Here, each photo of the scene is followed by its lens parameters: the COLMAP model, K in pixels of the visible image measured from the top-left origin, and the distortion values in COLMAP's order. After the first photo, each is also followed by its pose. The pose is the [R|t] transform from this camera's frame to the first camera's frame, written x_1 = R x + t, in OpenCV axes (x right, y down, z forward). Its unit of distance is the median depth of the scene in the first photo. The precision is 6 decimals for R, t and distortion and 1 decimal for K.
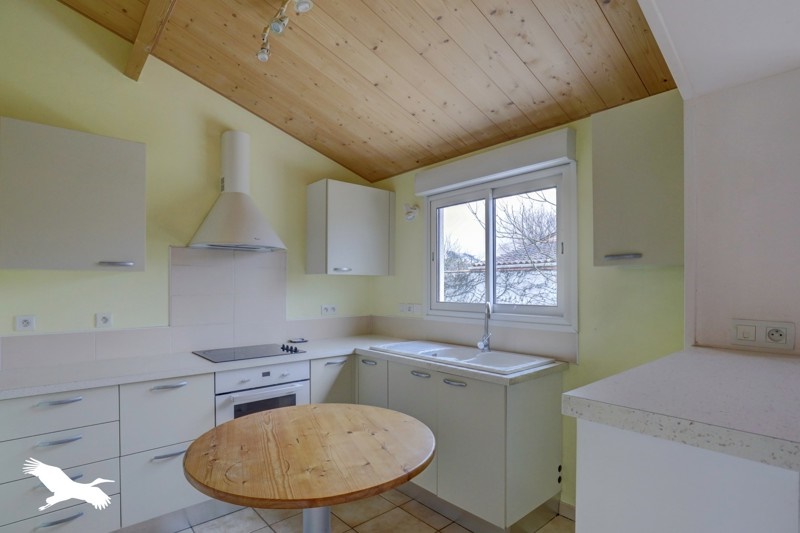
lens RADIAL K [[413.2, 0, 401.1], [0, 413.2, 273.8], [0, 0, 1]] dist [0.000300, 0.000004]
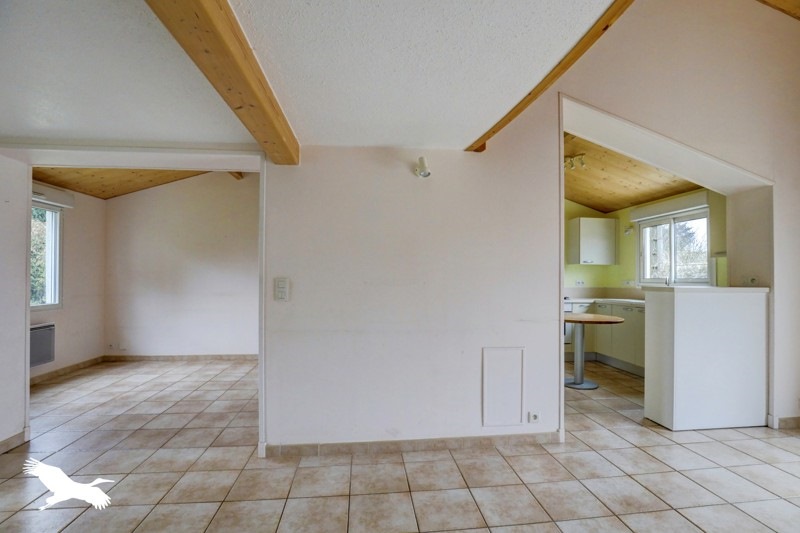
lens RADIAL K [[371.2, 0, 400.7], [0, 371.2, 273.4], [0, 0, 1]] dist [-0.024041, -0.000556]
pose [[0.822315, -0.000372, -0.569032, 0.127670], [0.007101, 0.999929, 0.009608, 0.022195], [0.568988, -0.011941, 0.822259, -0.977270]]
